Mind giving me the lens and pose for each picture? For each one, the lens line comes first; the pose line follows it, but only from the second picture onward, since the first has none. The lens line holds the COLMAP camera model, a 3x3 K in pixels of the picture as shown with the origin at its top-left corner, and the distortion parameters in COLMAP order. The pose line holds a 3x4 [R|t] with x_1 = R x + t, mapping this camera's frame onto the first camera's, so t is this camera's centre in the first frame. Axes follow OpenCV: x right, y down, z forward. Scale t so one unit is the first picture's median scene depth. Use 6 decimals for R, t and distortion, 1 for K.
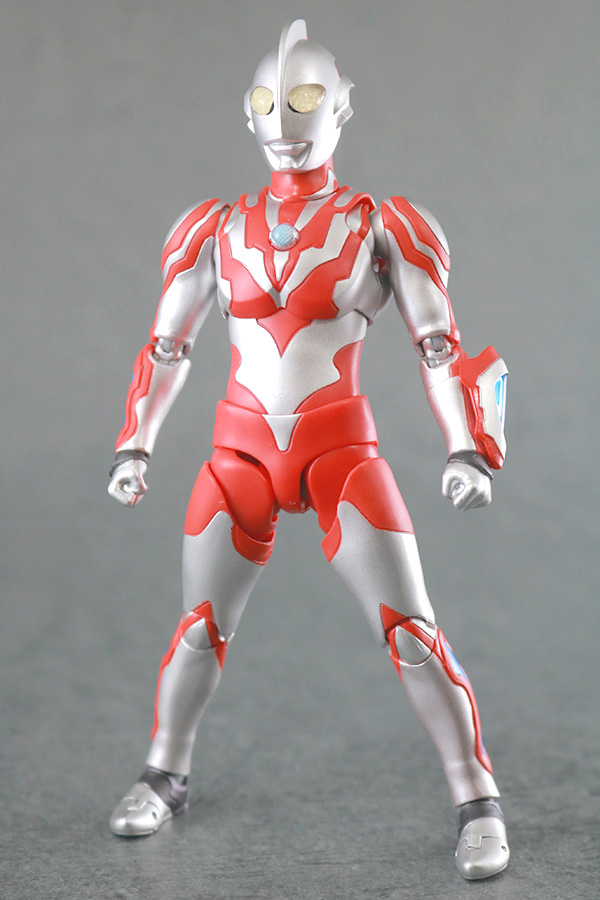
lens RADIAL K [[2083.4, 0, 300.0], [0, 2083.4, 450.0], [0, 0, 1]] dist [0.197259, -0.459566]
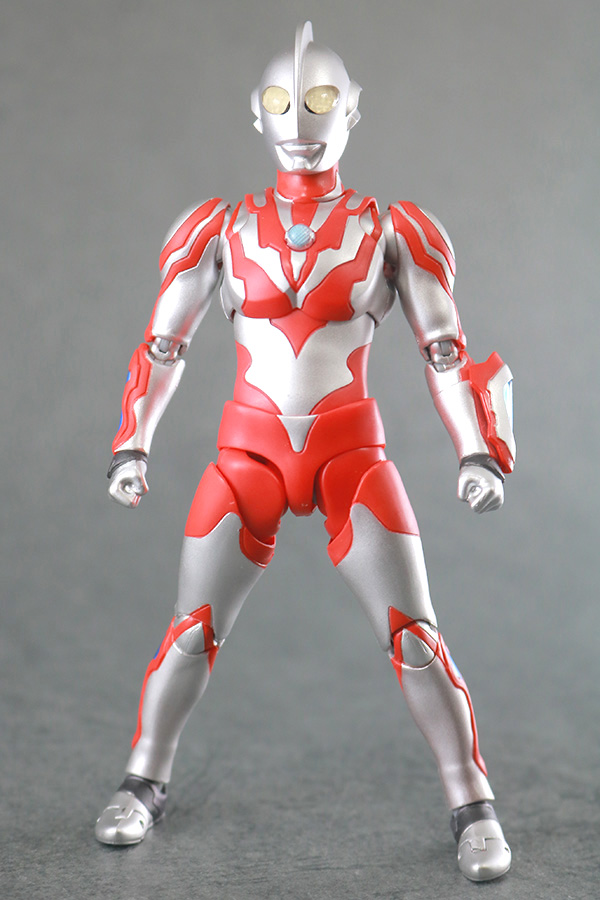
lens RADIAL K [[2083.4, 0, 300.0], [0, 2083.4, 450.0], [0, 0, 1]] dist [0.197259, -0.459566]
pose [[0.987116, 0.013934, 0.159401, -0.161341], [-0.011459, 0.999799, -0.016437, 0.015336], [-0.159598, 0.014399, 0.987077, 0.018458]]
